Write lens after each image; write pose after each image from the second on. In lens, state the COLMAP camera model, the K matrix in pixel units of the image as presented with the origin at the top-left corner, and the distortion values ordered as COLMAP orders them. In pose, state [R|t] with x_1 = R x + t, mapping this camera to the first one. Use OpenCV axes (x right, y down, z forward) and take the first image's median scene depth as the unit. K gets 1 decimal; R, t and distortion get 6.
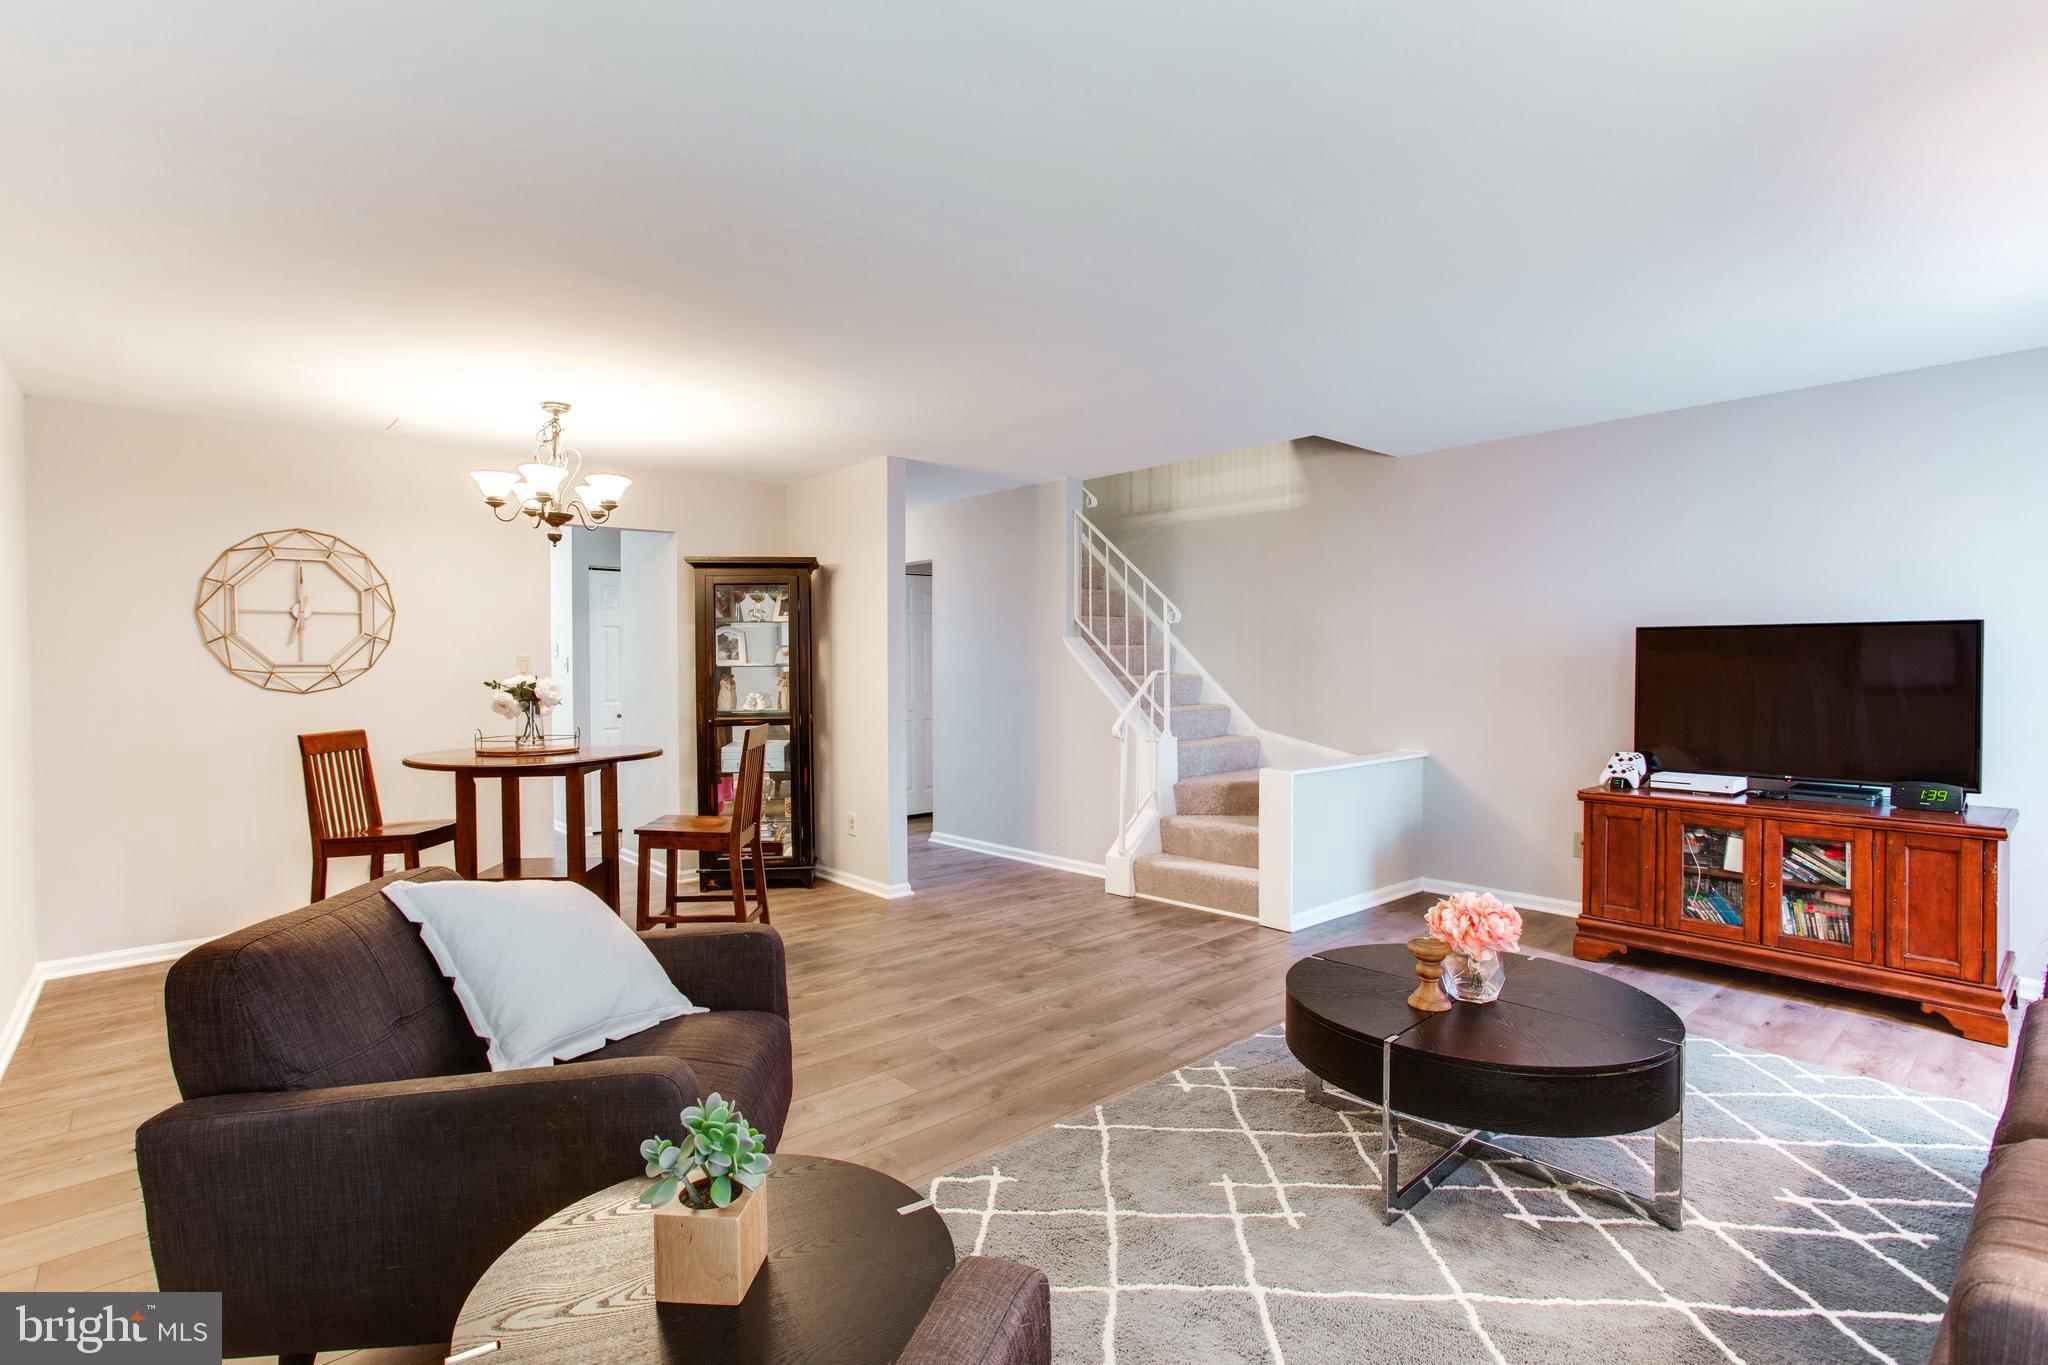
lens RADIAL K [[998.3, 0, 969.1], [0, 998.3, 682.3], [0, 0, 1]] dist [-0.033181, 0.018463]
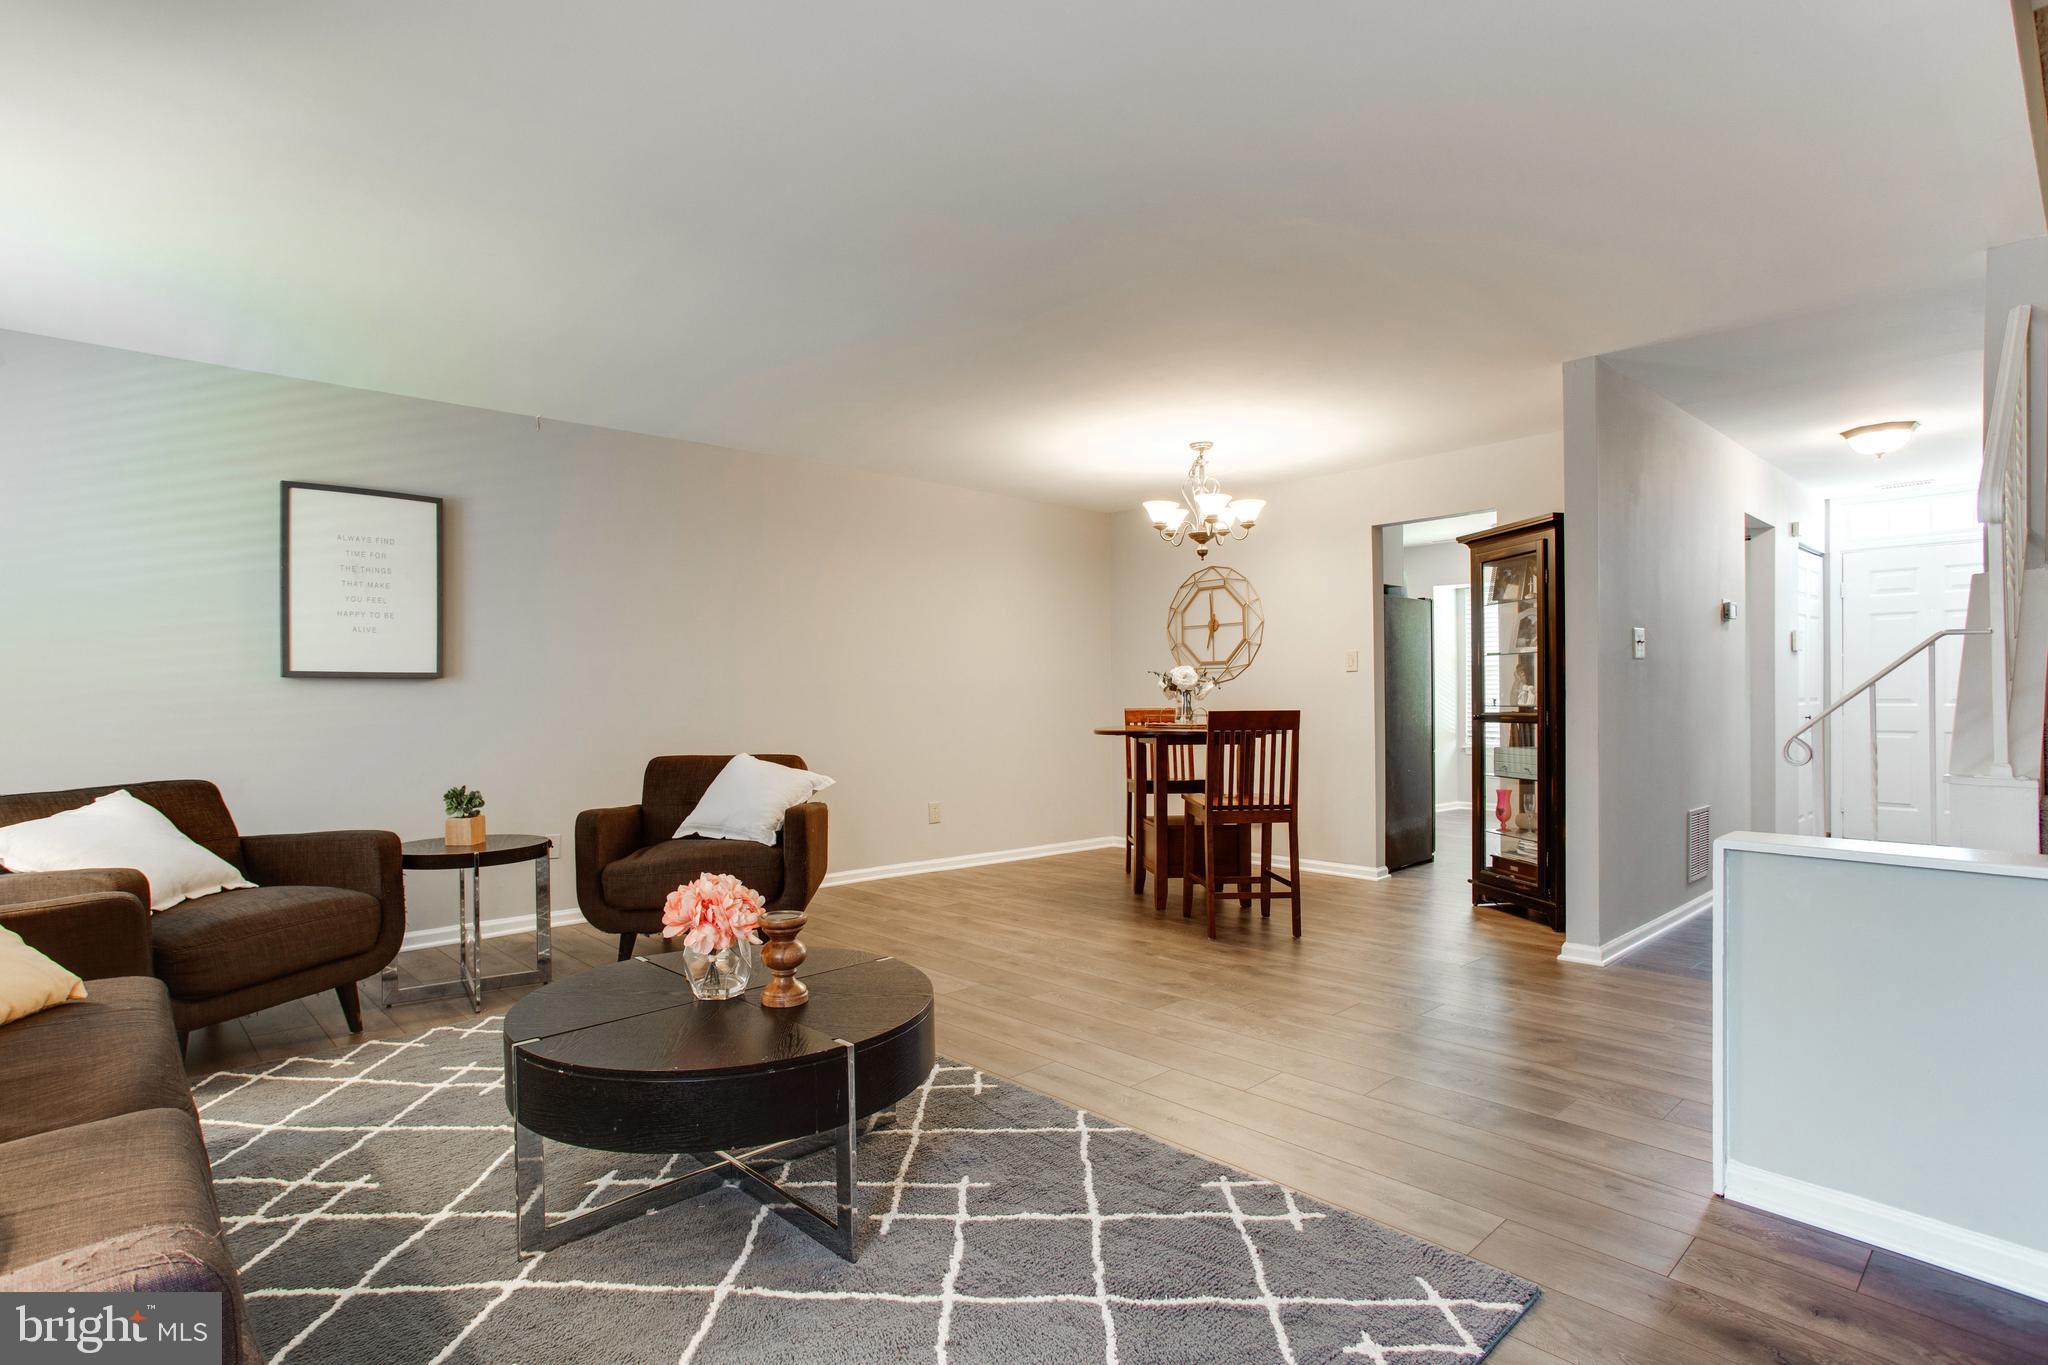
lens RADIAL K [[1013.9, 0, 1029.7], [0, 1013.9, 699.1], [0, 0, 1]] dist [-0.008588, 0.000851]
pose [[0.056955, 0.008705, -0.998339, 0.801091], [-0.009163, 0.999924, 0.008196, 0.026802], [0.998335, 0.008681, 0.057031, 0.693434]]
